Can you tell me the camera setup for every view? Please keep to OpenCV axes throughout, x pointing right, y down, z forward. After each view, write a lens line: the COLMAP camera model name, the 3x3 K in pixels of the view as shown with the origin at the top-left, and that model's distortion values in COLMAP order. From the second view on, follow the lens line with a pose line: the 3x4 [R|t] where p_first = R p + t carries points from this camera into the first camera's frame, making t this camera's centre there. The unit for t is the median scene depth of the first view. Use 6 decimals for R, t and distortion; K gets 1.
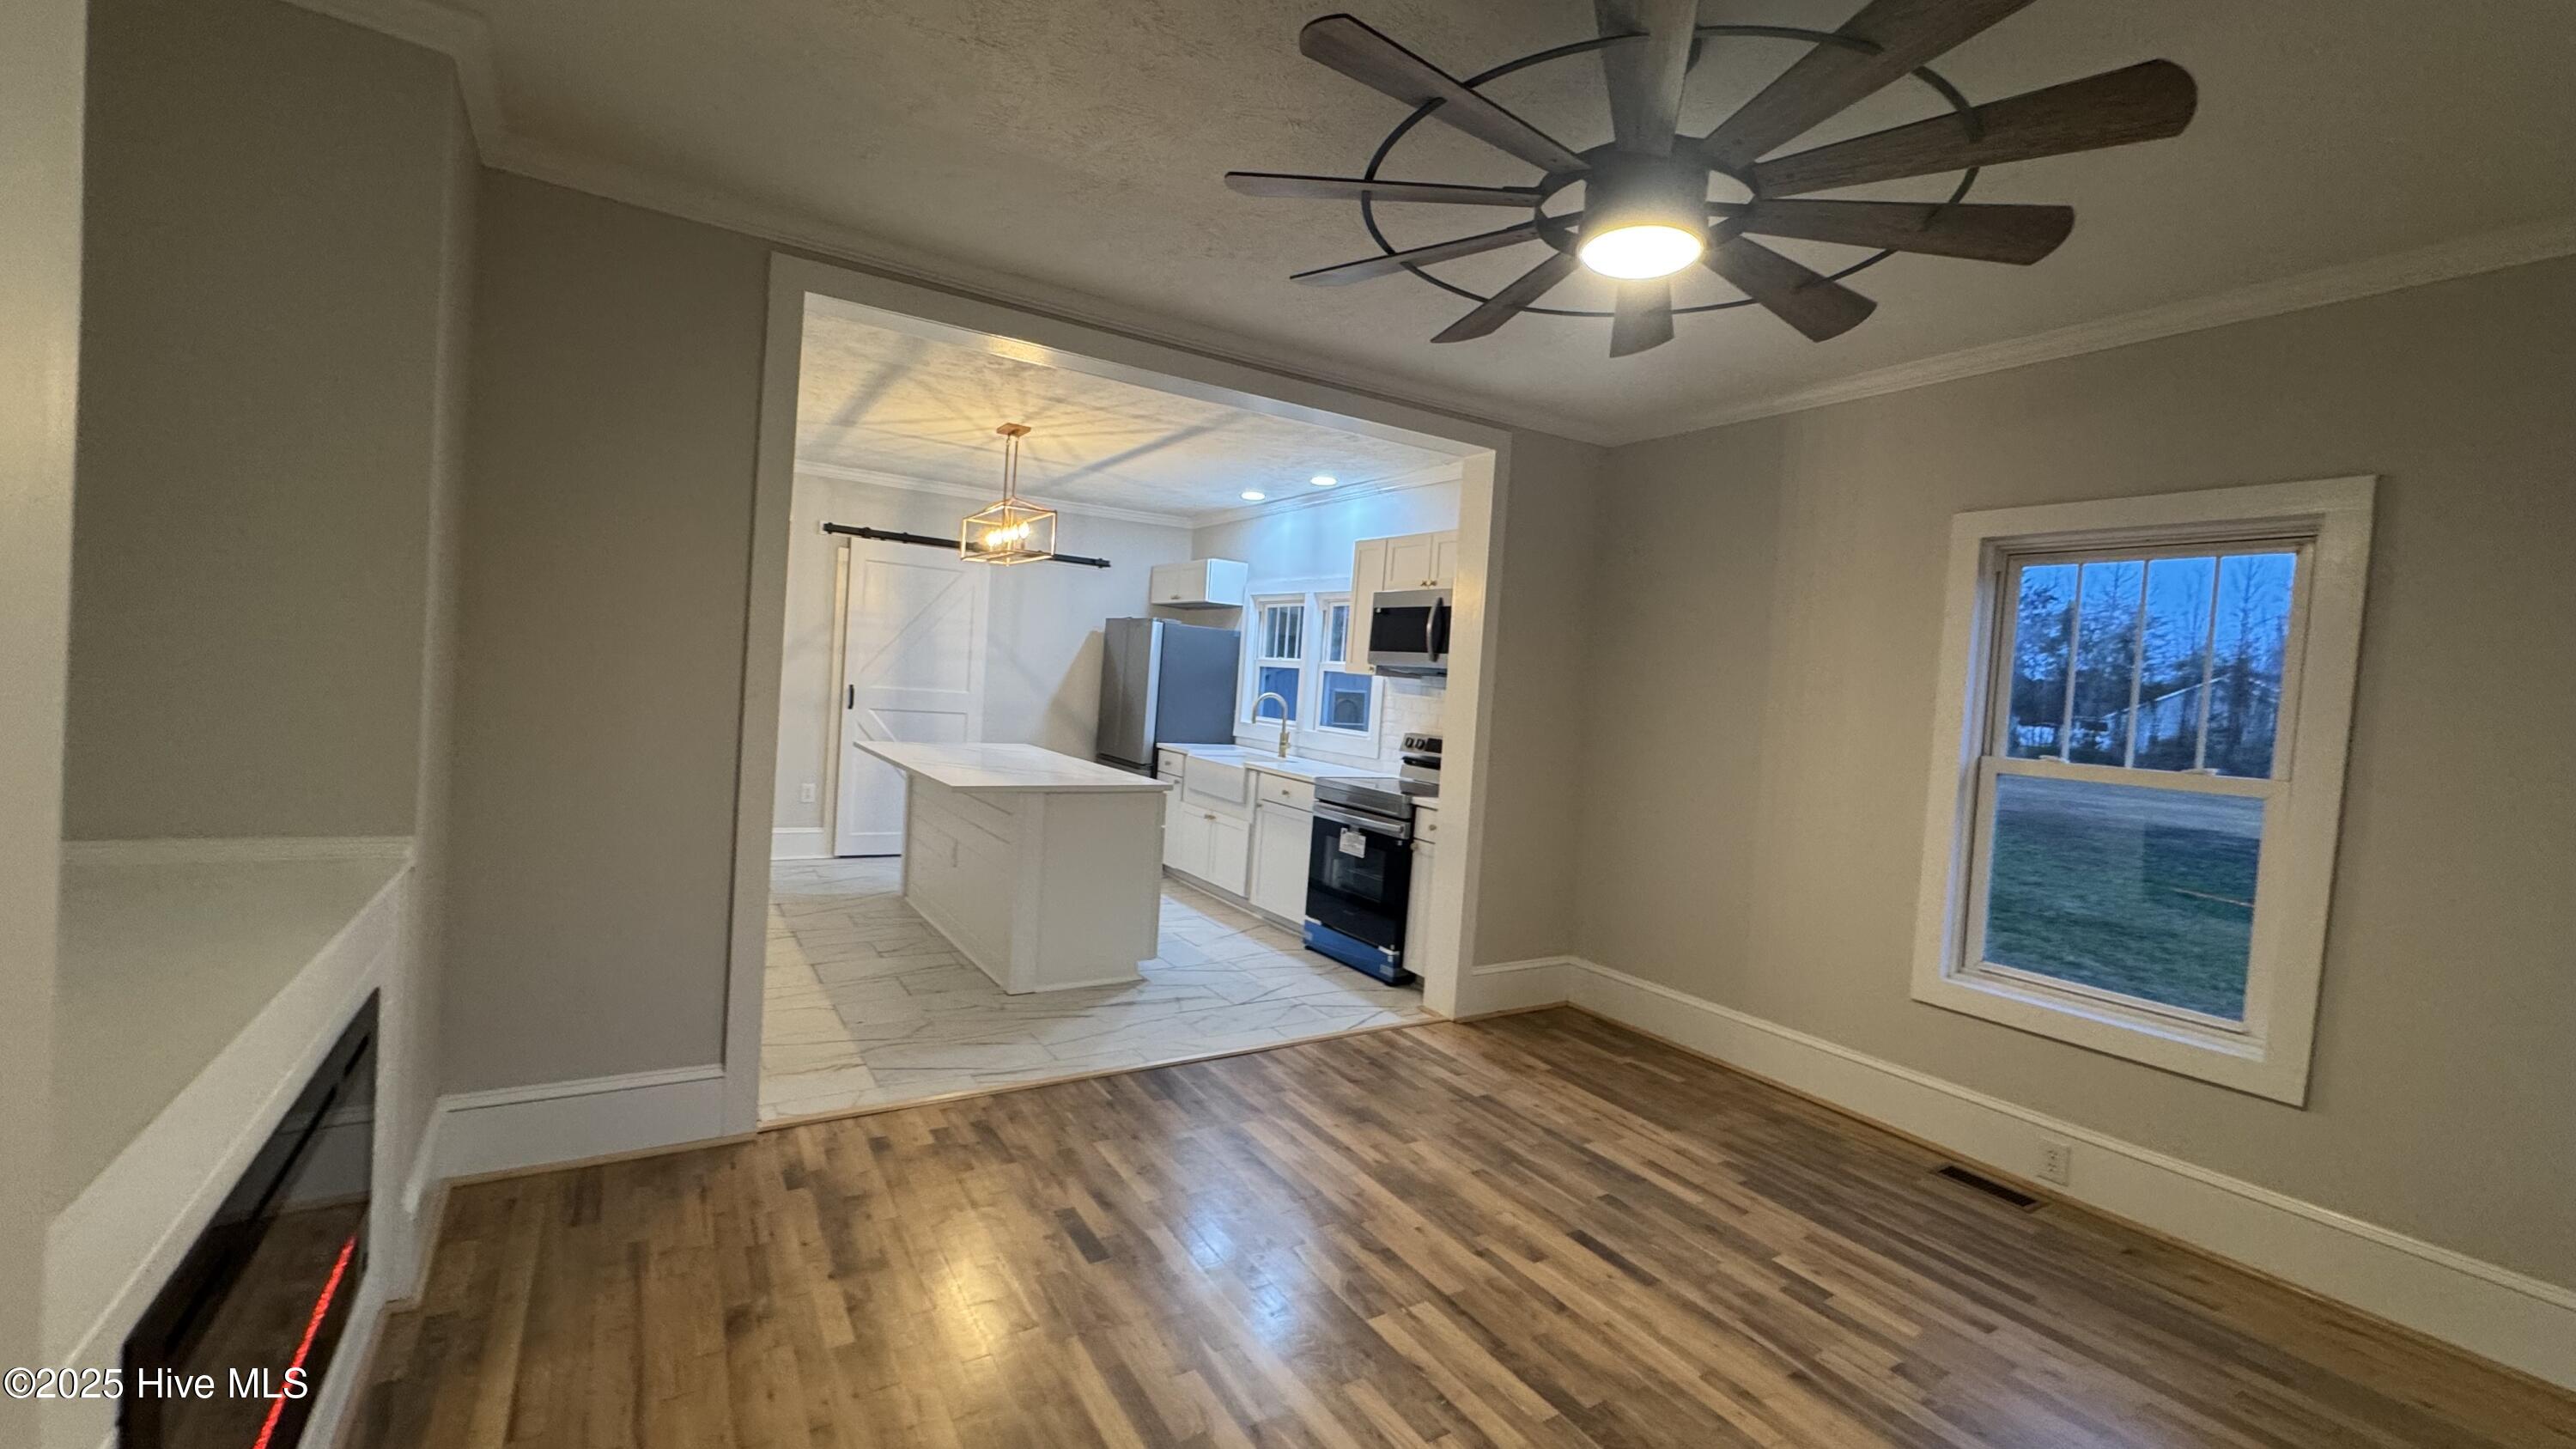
lens RADIAL K [[1029.3, 0, 1292.3], [0, 1029.3, 722.1], [0, 0, 1]] dist [-0.002429, 0.000258]
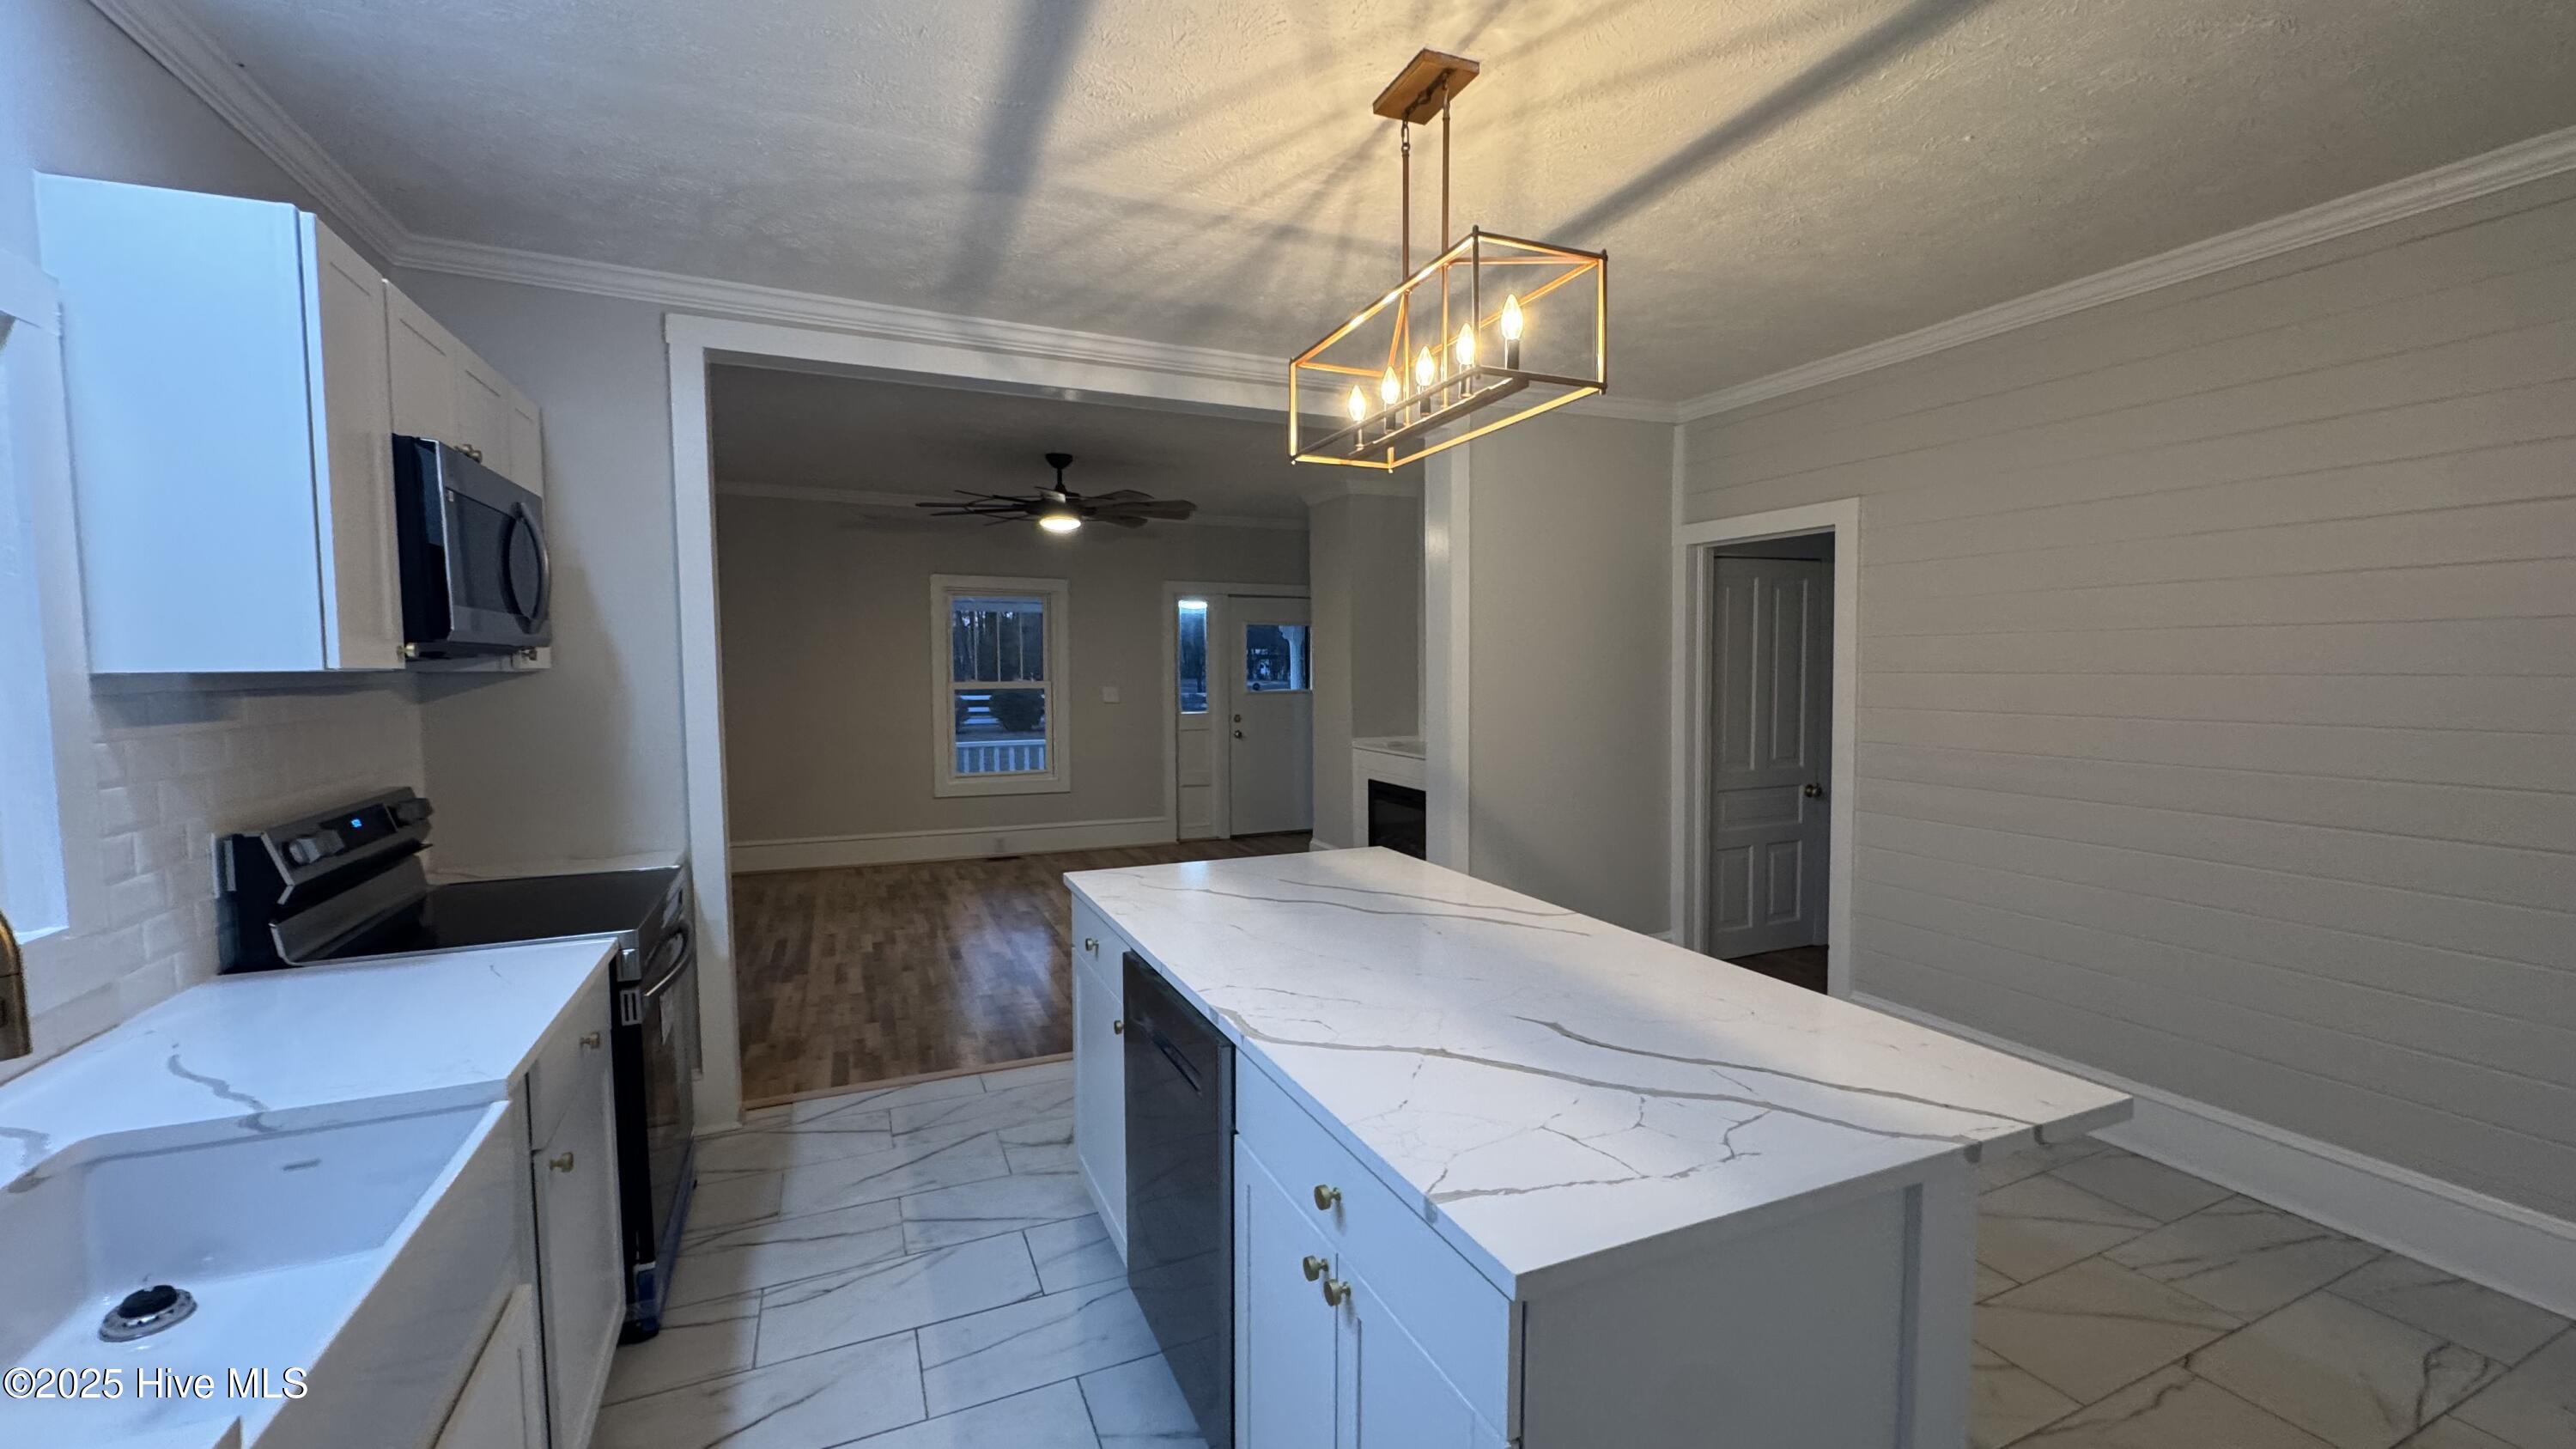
lens RADIAL K [[1029.3, 0, 1286.5], [0, 1029.3, 722.4], [0, 0, 1]] dist [-0.002429, 0.000258]
pose [[-0.984883, -0.075457, 0.155924, -0.481018], [-0.057908, 0.991771, 0.114179, -0.148771], [-0.163256, 0.103424, -0.981148, 2.264147]]
